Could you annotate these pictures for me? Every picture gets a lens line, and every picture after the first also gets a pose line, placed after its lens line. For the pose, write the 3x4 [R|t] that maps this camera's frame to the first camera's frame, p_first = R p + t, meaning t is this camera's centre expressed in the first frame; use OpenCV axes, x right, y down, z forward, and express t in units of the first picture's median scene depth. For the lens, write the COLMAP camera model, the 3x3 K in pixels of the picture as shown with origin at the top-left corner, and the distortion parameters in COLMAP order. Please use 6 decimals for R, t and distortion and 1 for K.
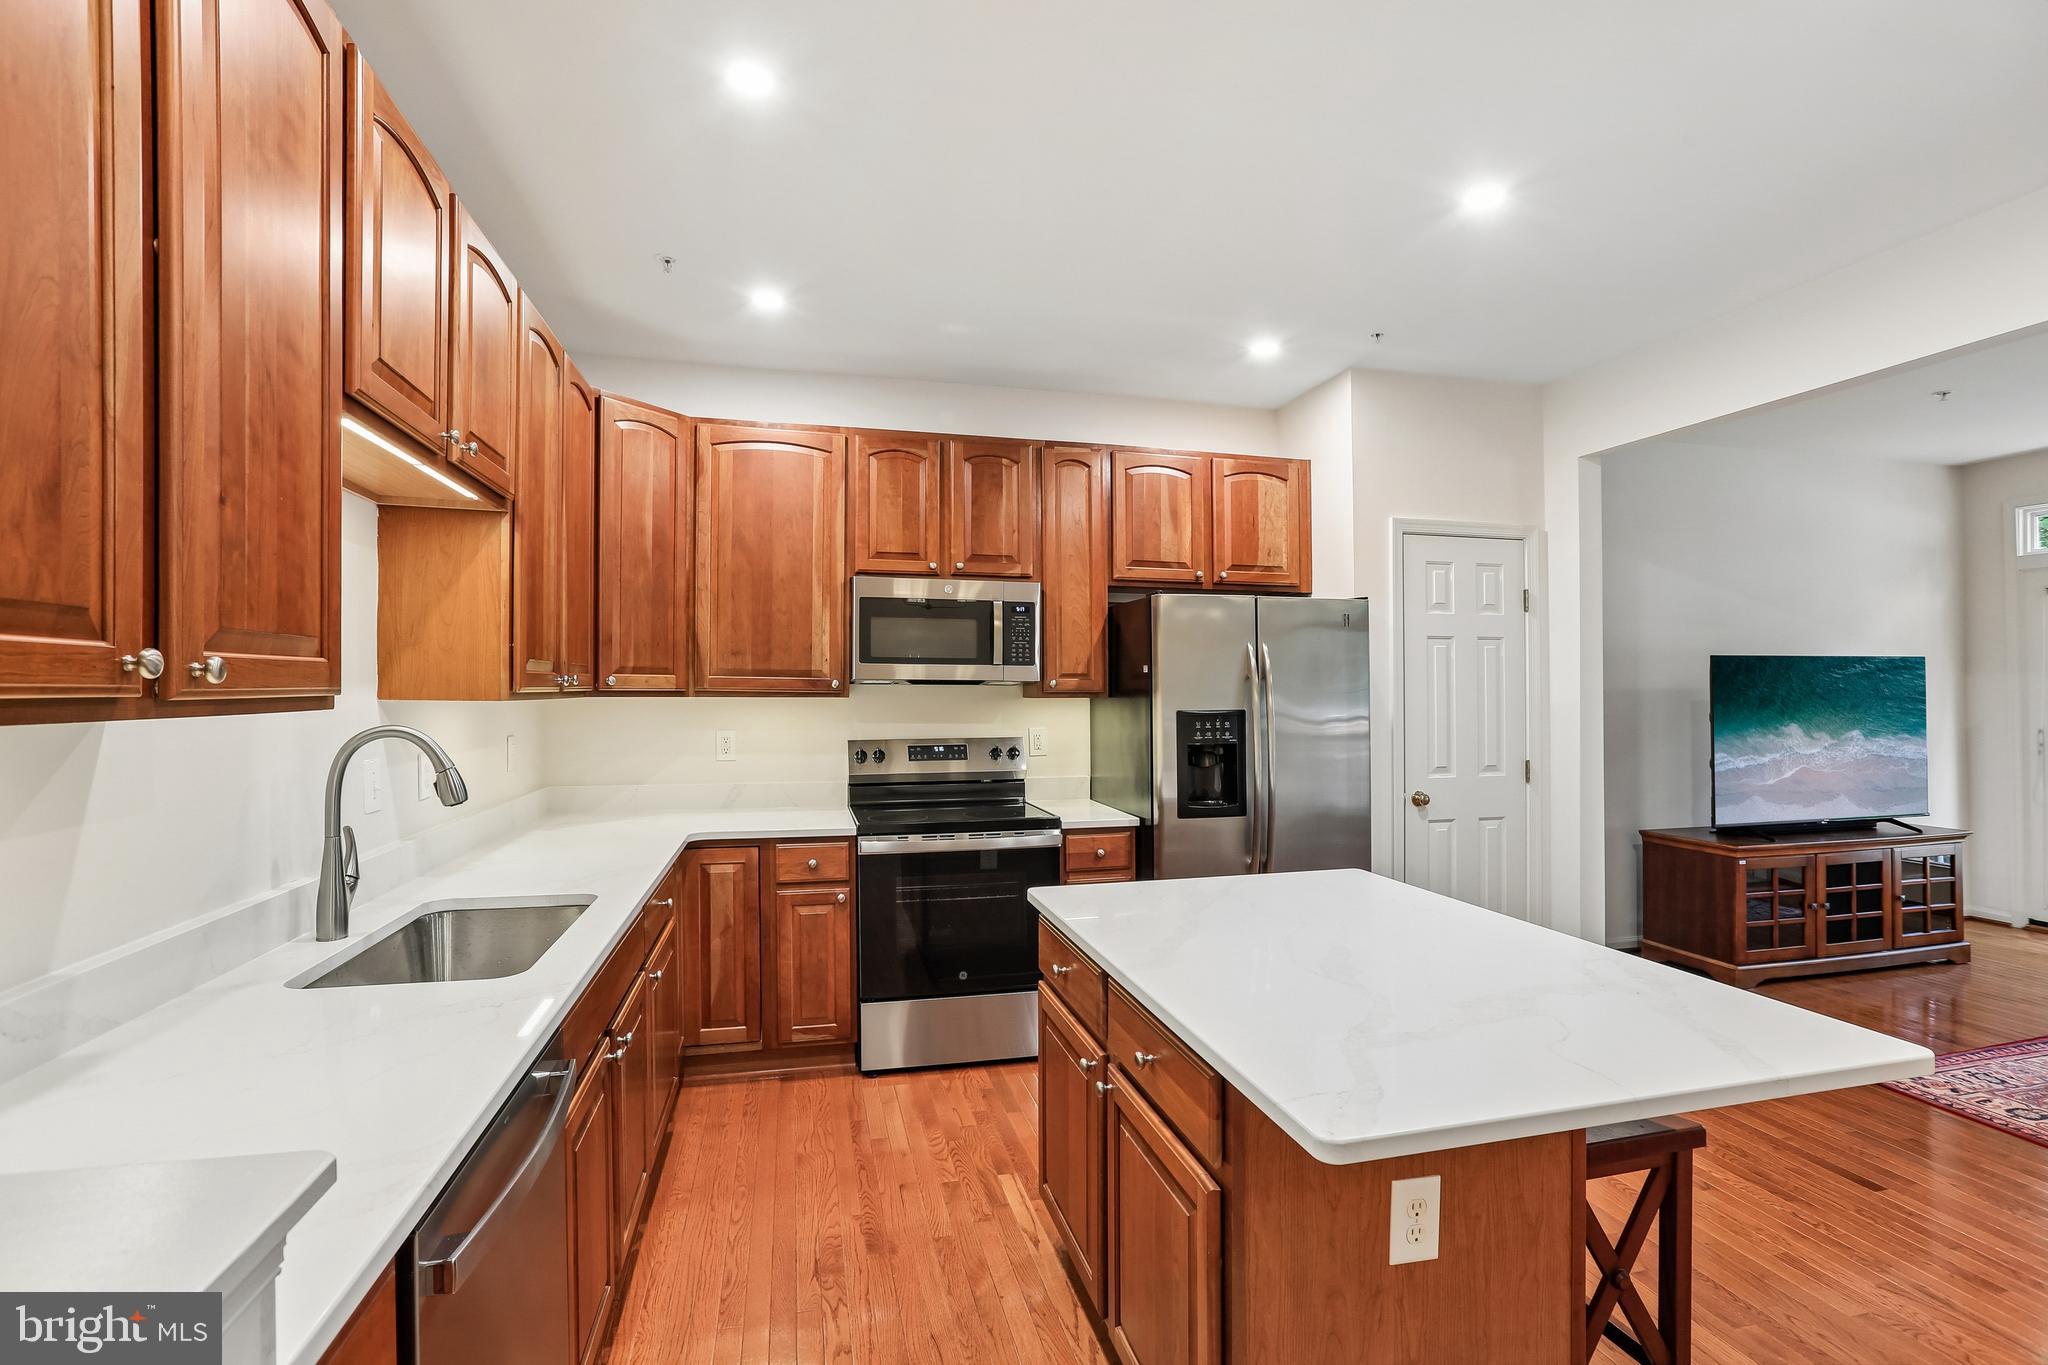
lens RADIAL K [[948.8, 0, 1018.8], [0, 948.8, 684.0], [0, 0, 1]] dist [-0.074834, 0.045006]
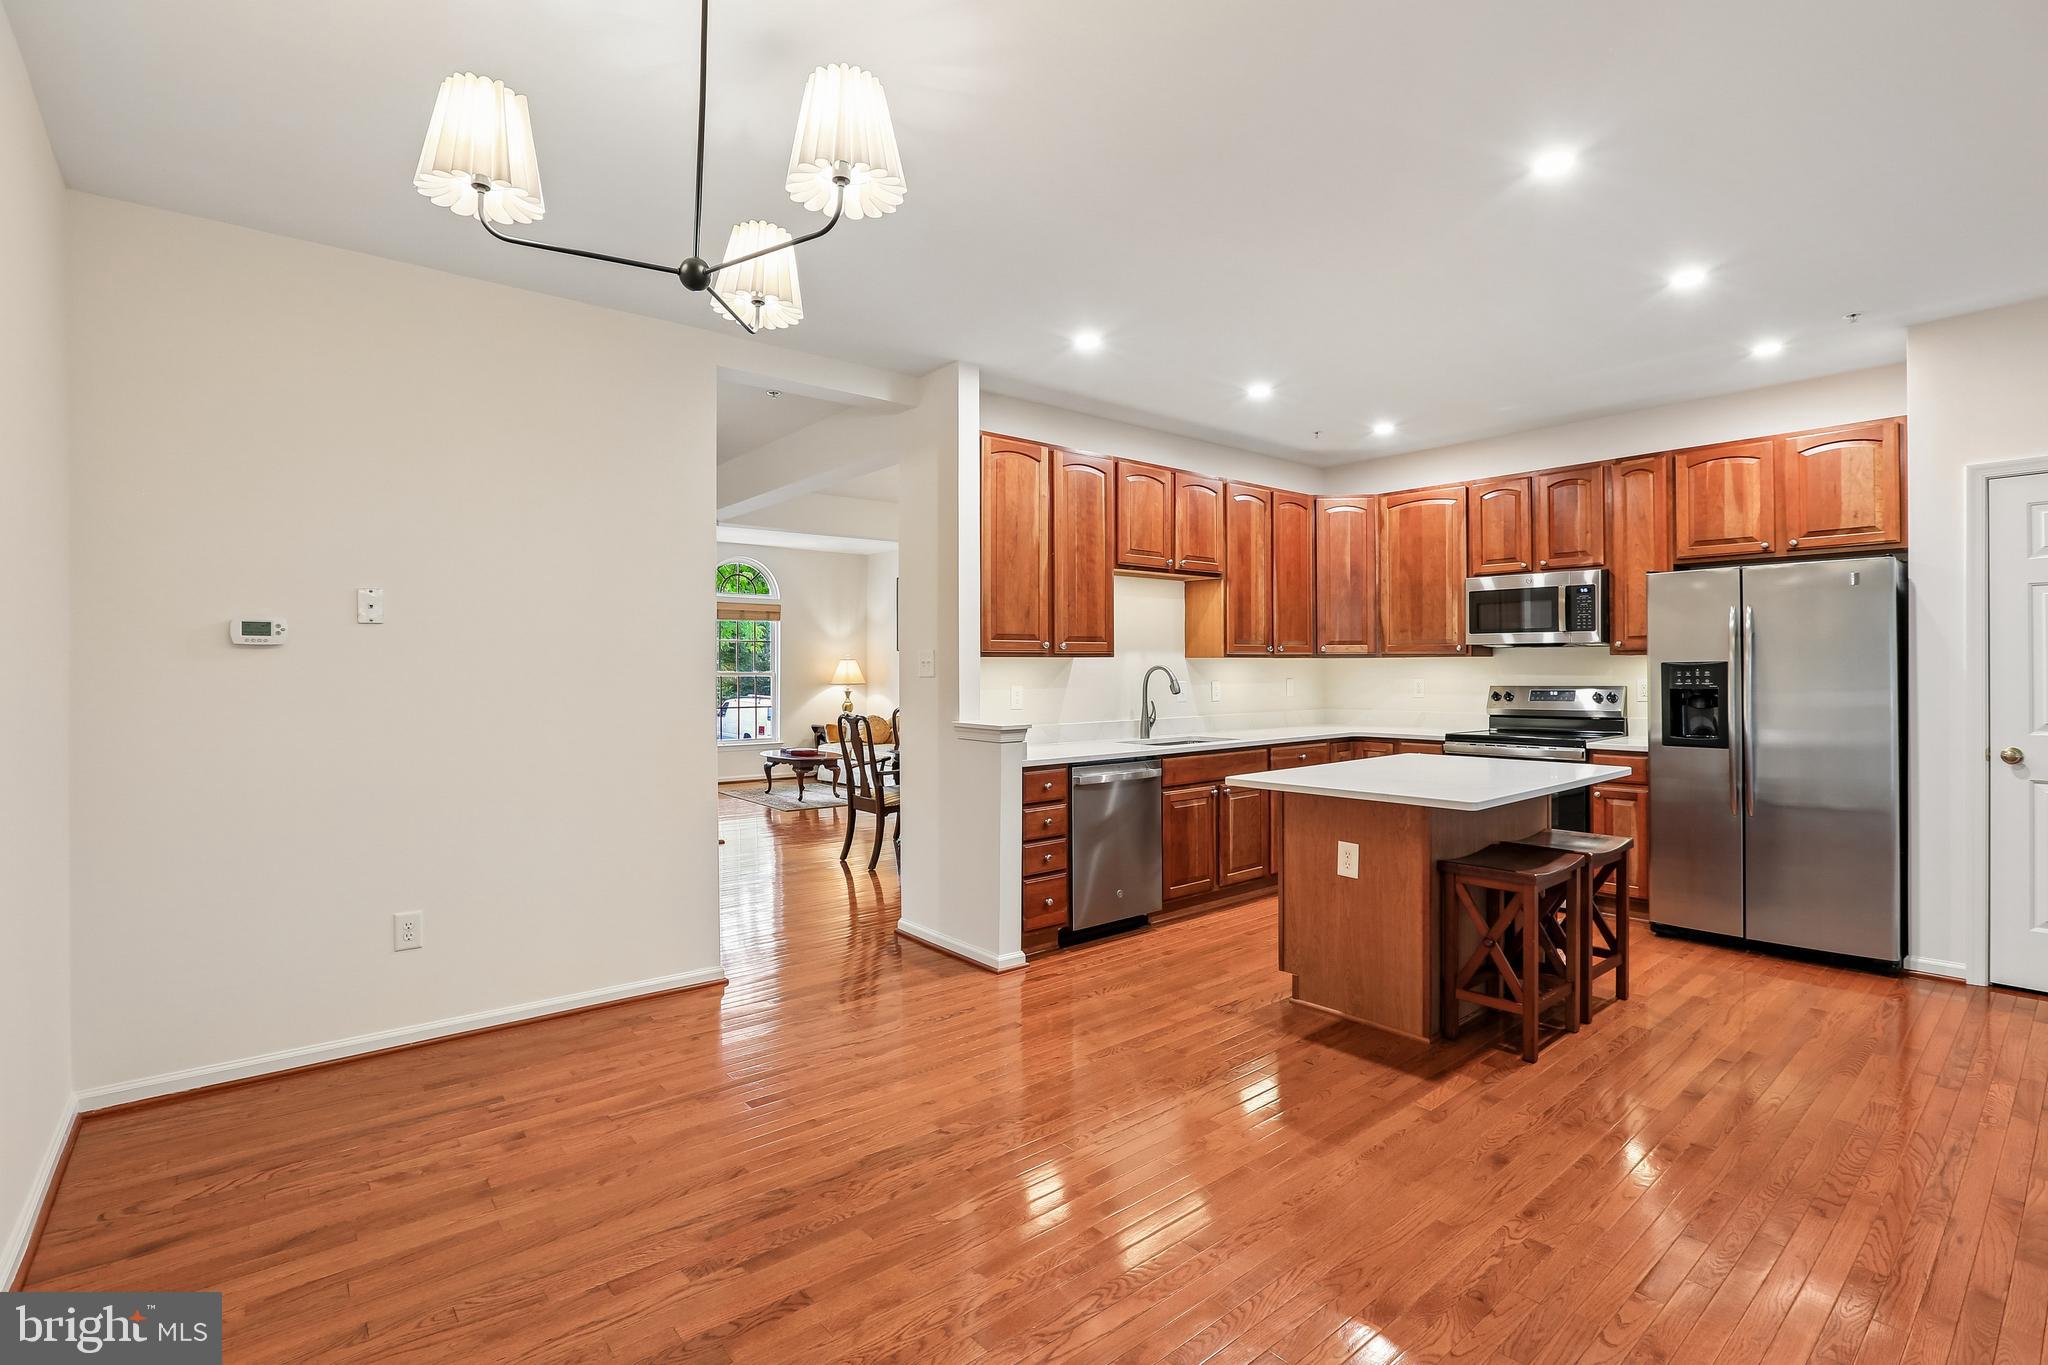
lens RADIAL K [[941.5, 0, 1015.8], [0, 941.5, 669.9], [0, 0, 1]] dist [-0.046630, 0.014324]
pose [[0.438383, -0.001599, -0.898787, 0.858052], [0.011563, 0.999926, 0.003861, 0.021472], [0.898714, -0.012085, 0.438369, -0.329502]]
